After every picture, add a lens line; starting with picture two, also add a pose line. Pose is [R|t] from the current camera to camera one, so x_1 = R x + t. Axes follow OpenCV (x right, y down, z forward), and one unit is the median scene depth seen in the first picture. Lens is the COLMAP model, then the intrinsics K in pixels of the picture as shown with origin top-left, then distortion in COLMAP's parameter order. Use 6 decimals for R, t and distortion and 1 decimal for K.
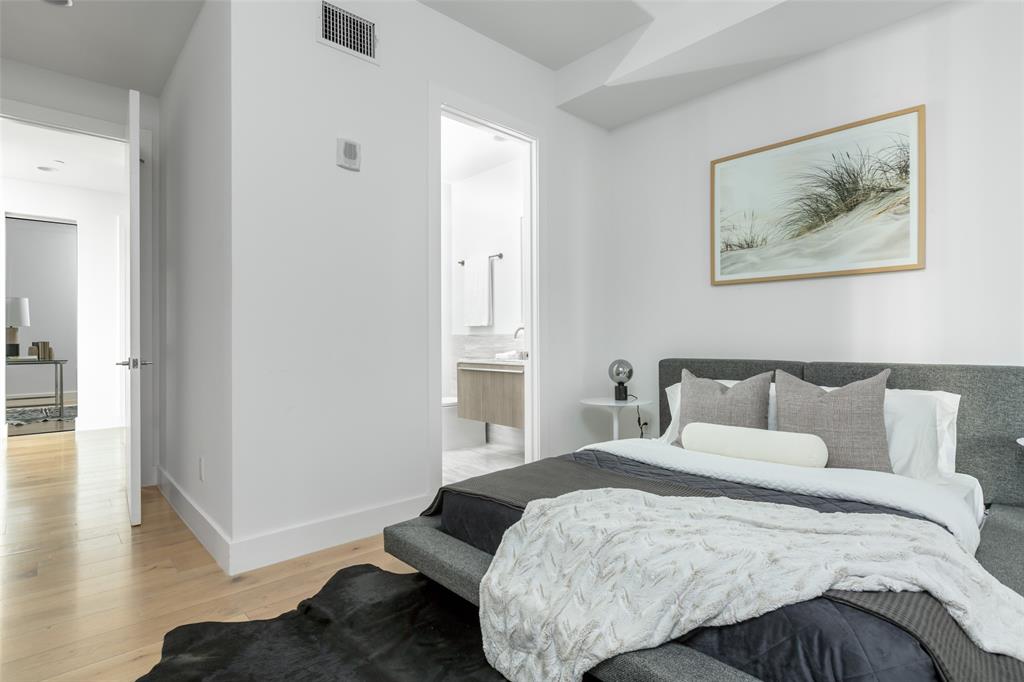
lens RADIAL K [[513.0, 0, 512.0], [0, 513.0, 341.0], [0, 0, 1]] dist [-0.000519, 0.000076]
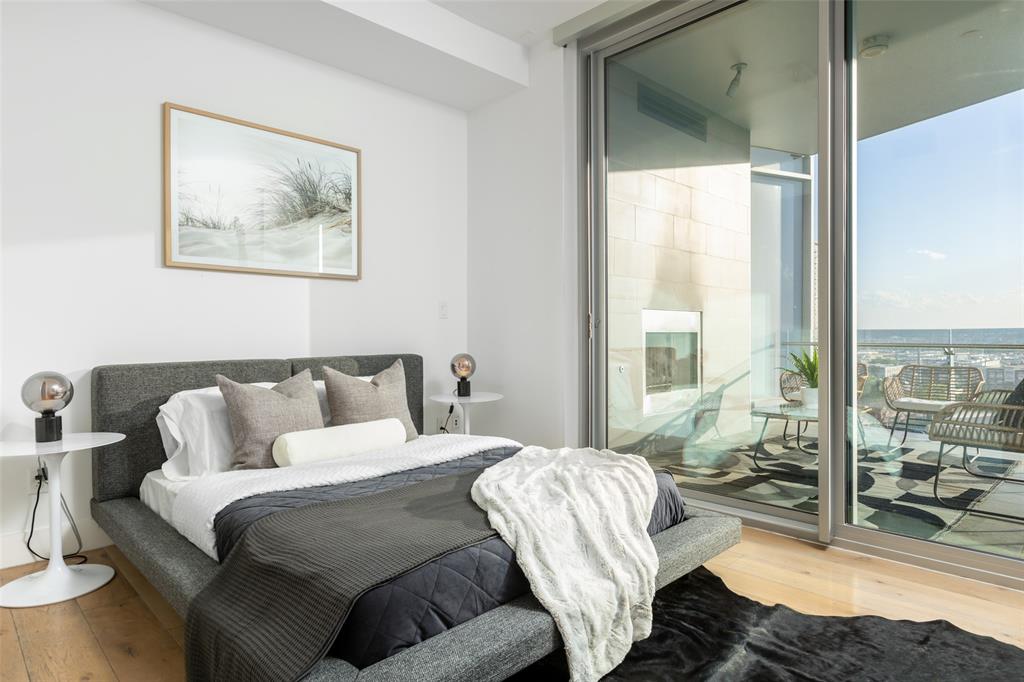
lens RADIAL K [[581.6, 0, 512.0], [0, 581.6, 341.0], [0, 0, 1]] dist [-0.001089, -0.000396]
pose [[-0.028624, -0.007334, 0.999563, -0.585885], [0.010163, 0.999919, 0.007627, 0.001992], [-0.999539, 0.010377, -0.028547, 0.614210]]
